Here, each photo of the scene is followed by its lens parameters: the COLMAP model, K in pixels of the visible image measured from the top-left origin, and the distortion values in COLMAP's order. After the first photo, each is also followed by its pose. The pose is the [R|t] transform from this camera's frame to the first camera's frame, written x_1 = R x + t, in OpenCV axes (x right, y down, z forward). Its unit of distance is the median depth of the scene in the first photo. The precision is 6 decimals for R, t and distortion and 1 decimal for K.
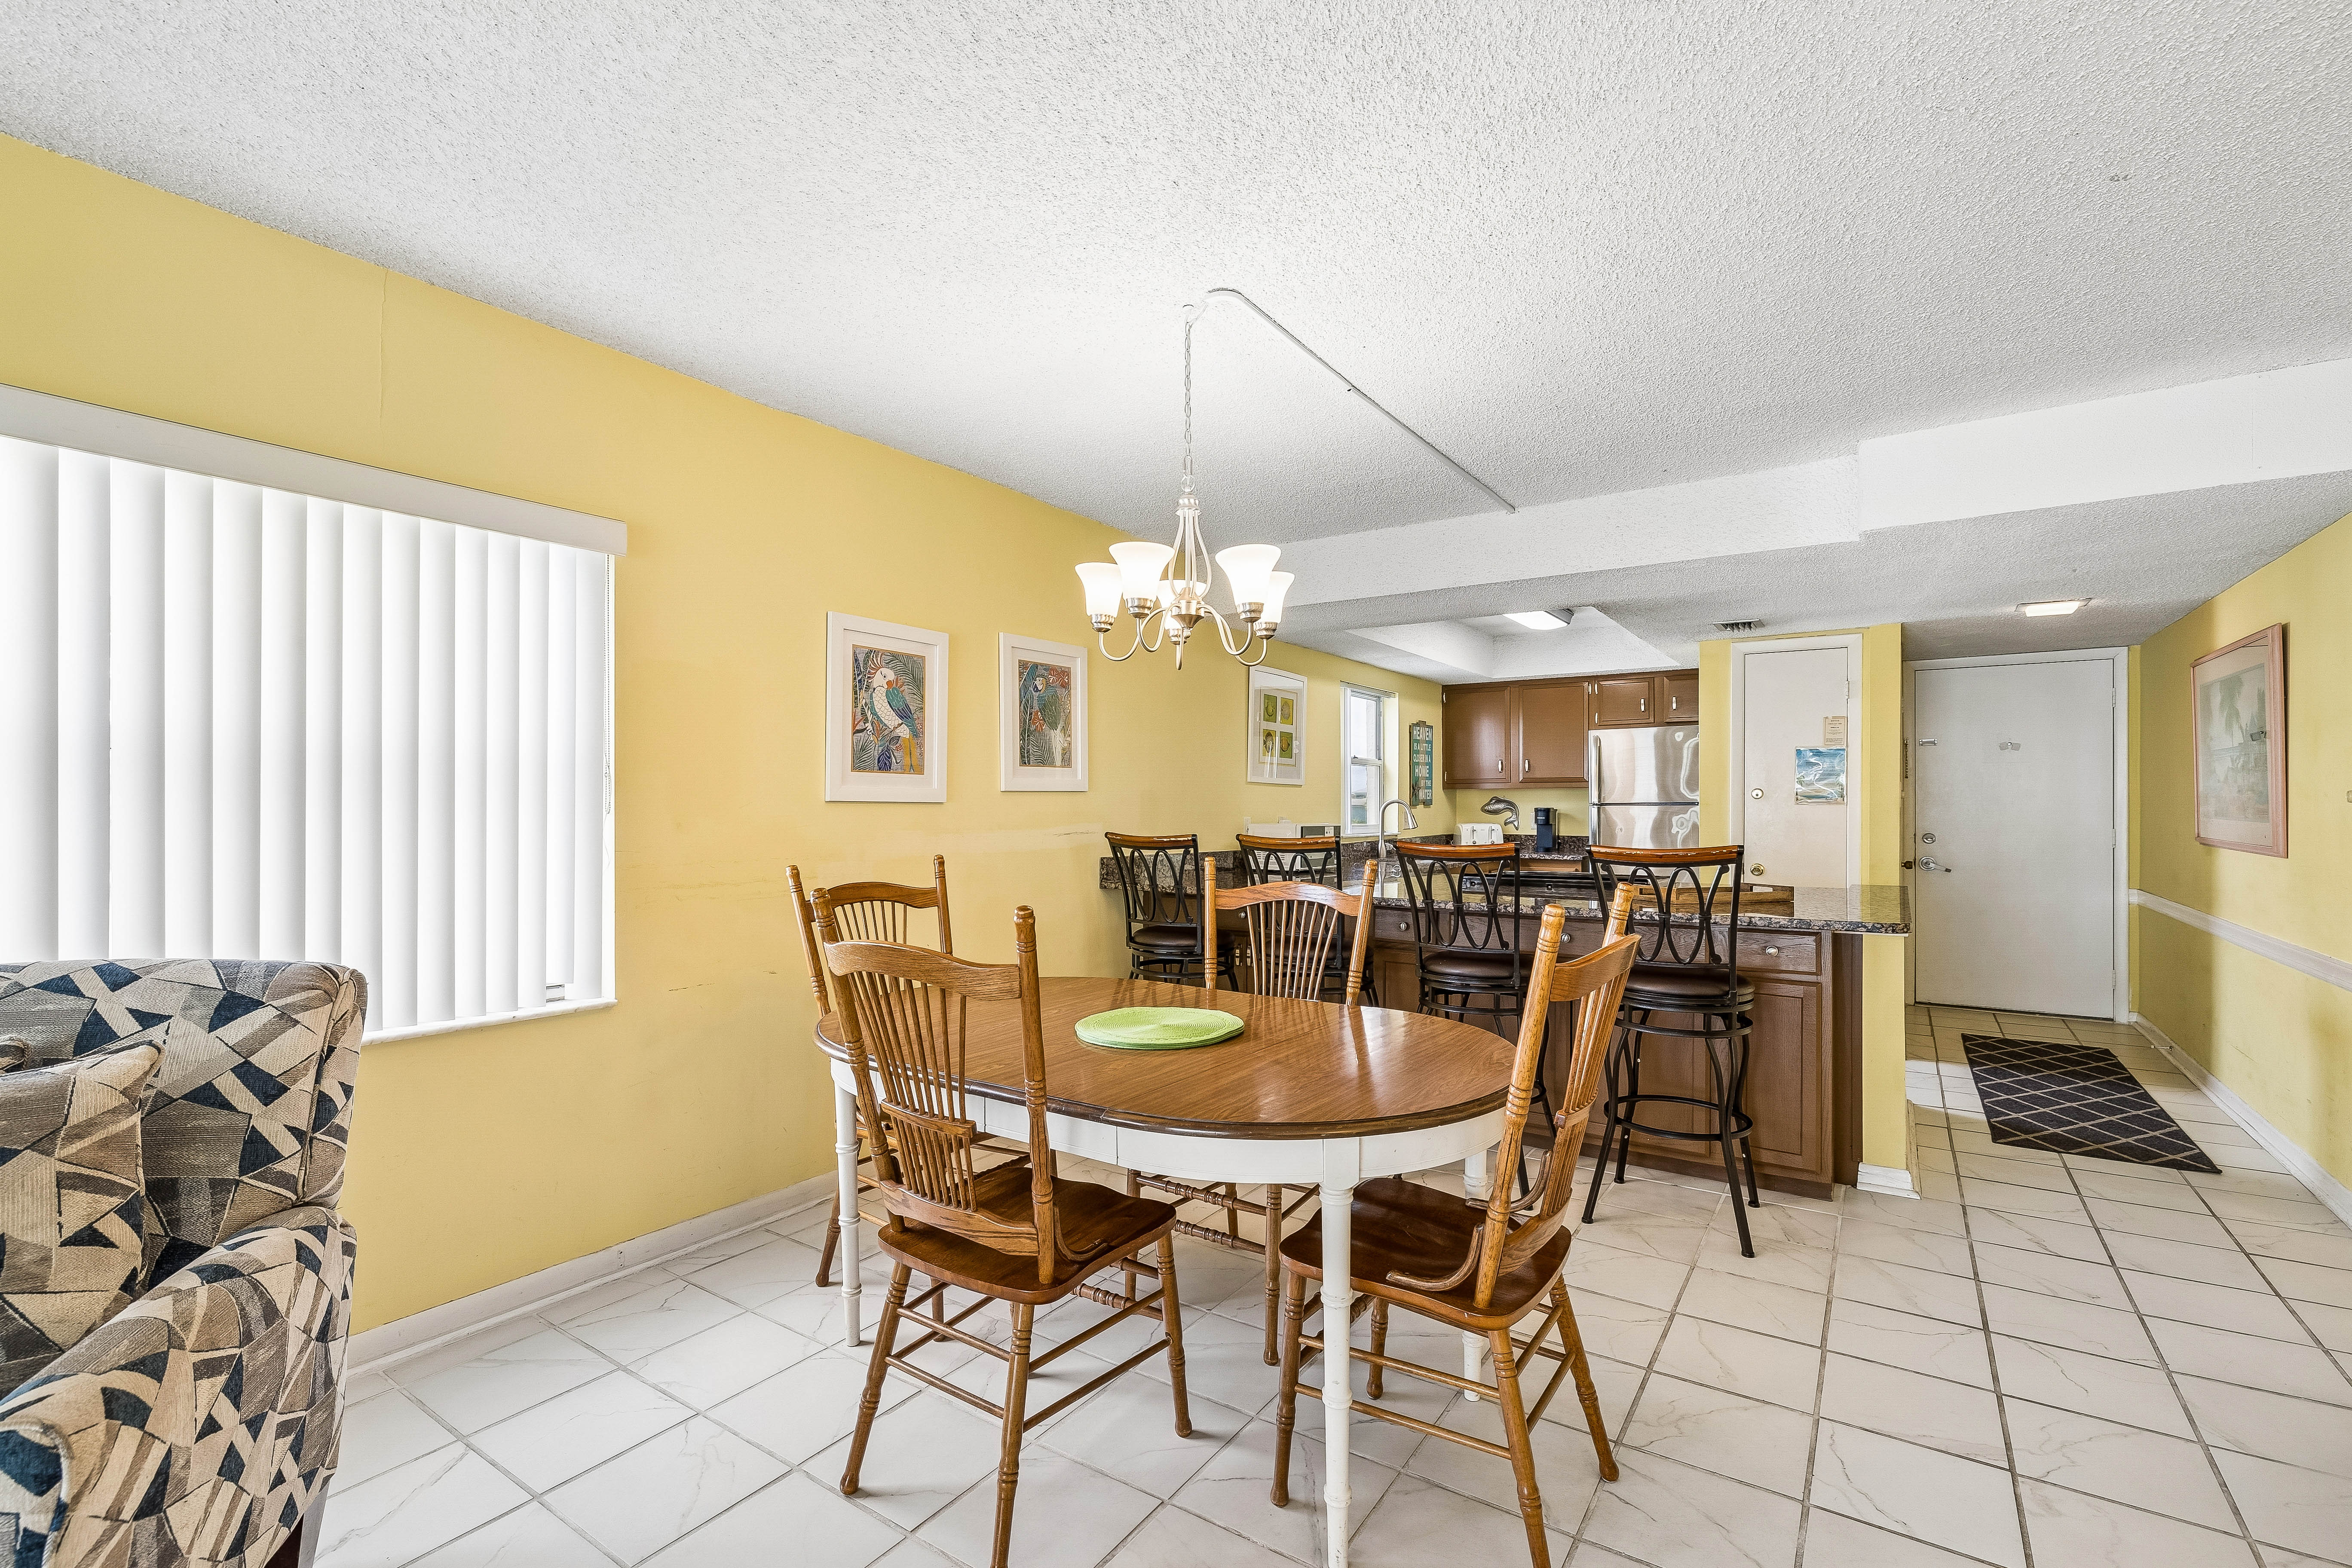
lens RADIAL K [[1042.2, 0, 1182.0], [0, 1042.2, 802.1], [0, 0, 1]] dist [-0.010451, 0.004099]
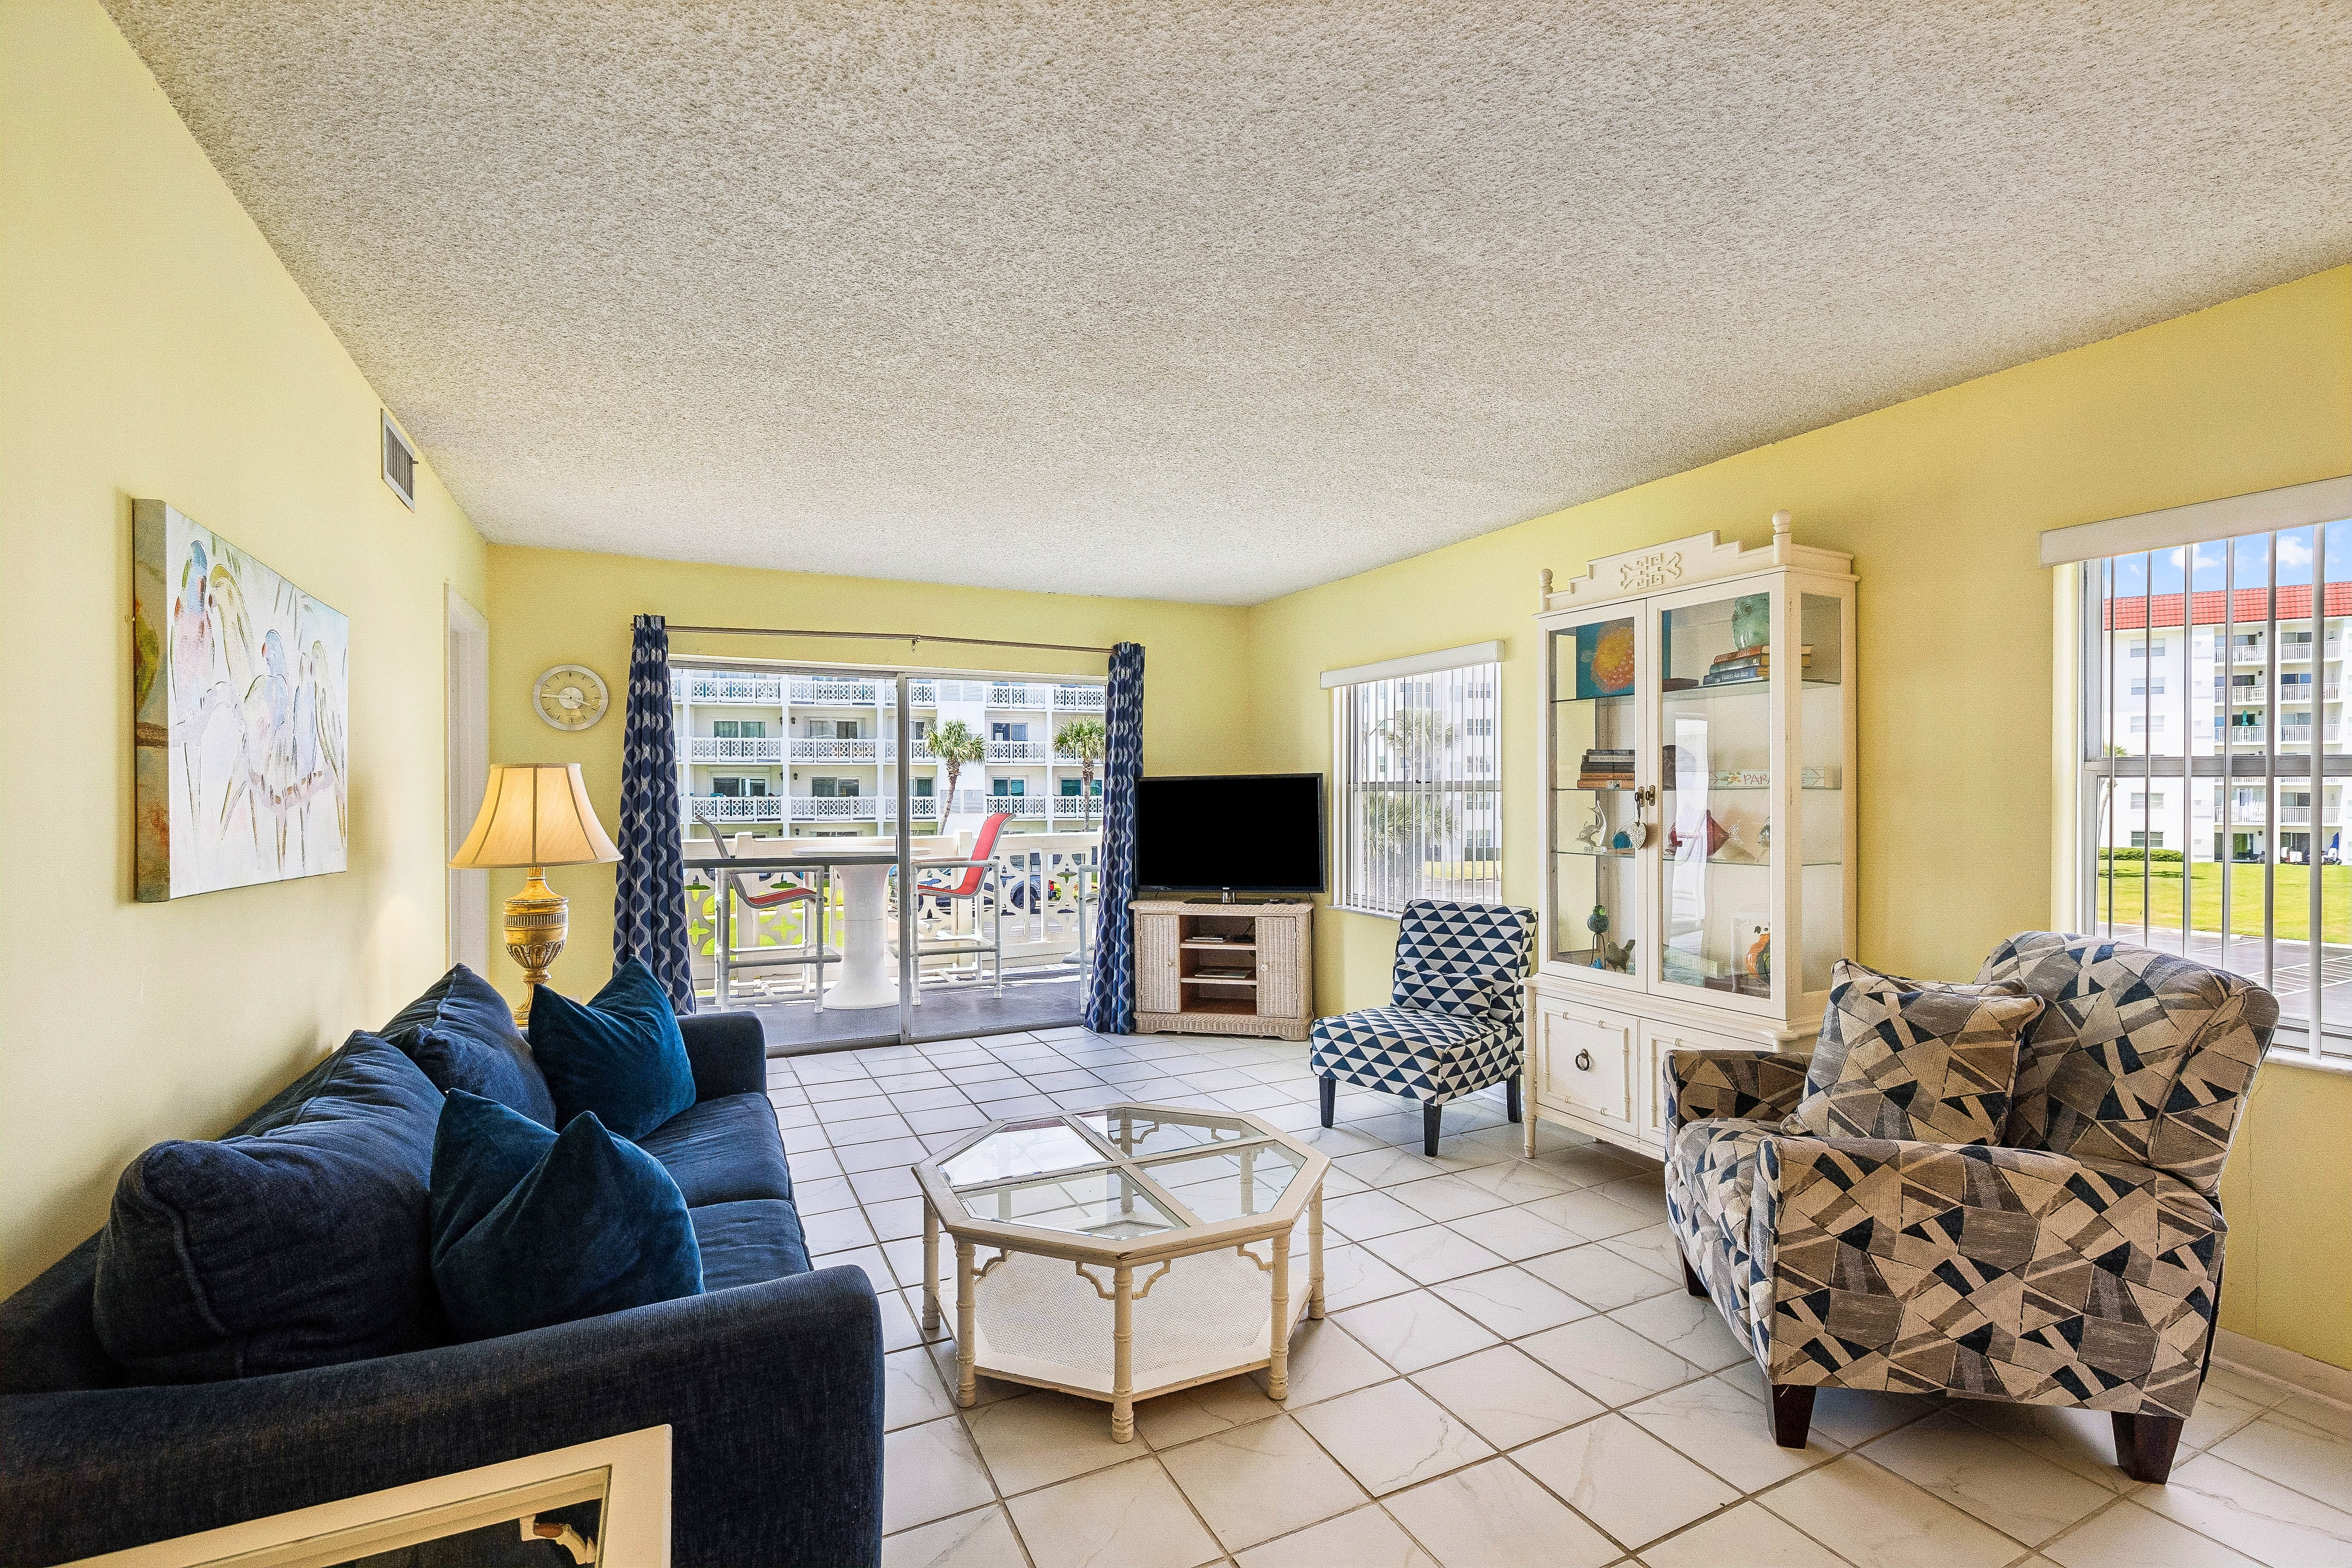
lens RADIAL K [[1042.2, 0, 1172.6], [0, 1042.2, 789.1], [0, 0, 1]] dist [-0.010451, 0.004099]
pose [[-0.493217, -0.000521, -0.869906, 0.258616], [0.003958, 0.999988, -0.002843, -0.016877], [0.869897, -0.004845, -0.493209, 0.212404]]
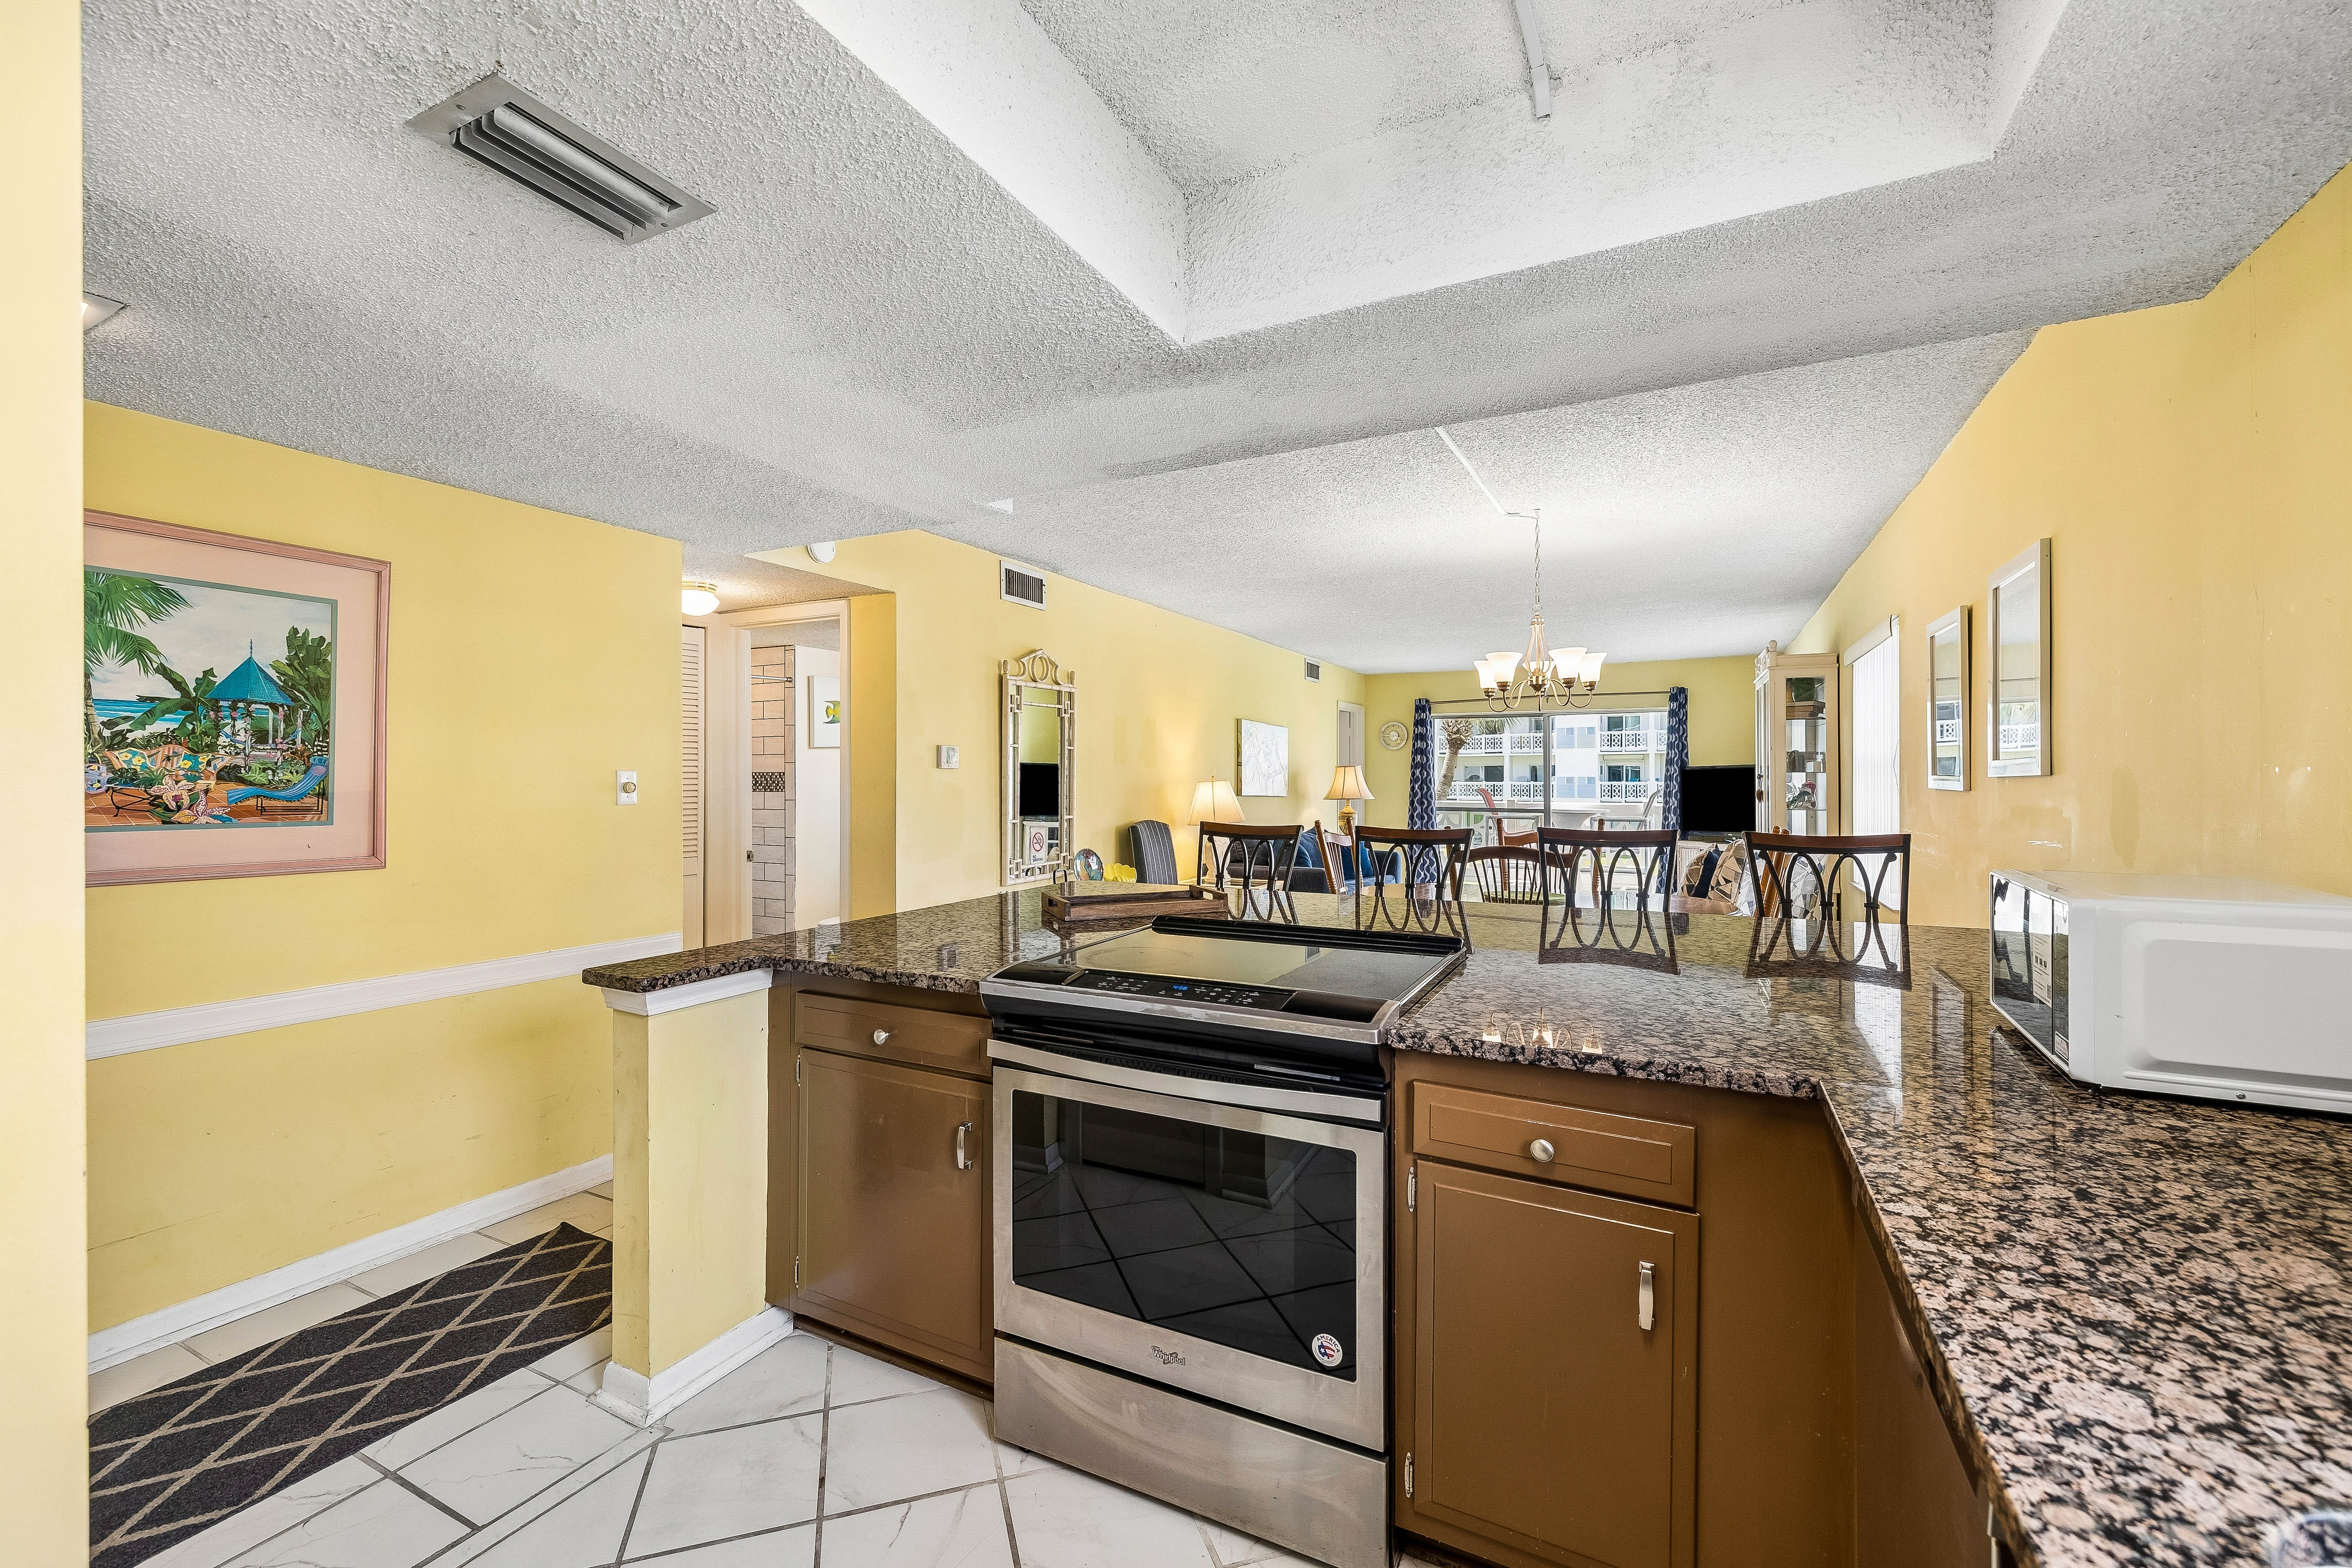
lens RADIAL K [[989.1, 0, 1186.1], [0, 989.1, 779.7], [0, 0, 1]] dist [0.001573, -0.000254]
pose [[-0.990994, 0.001158, -0.133903, 0.445263], [0.001279, 0.999999, -0.000819, -0.008140], [0.133902, -0.000983, -0.990994, 1.393097]]
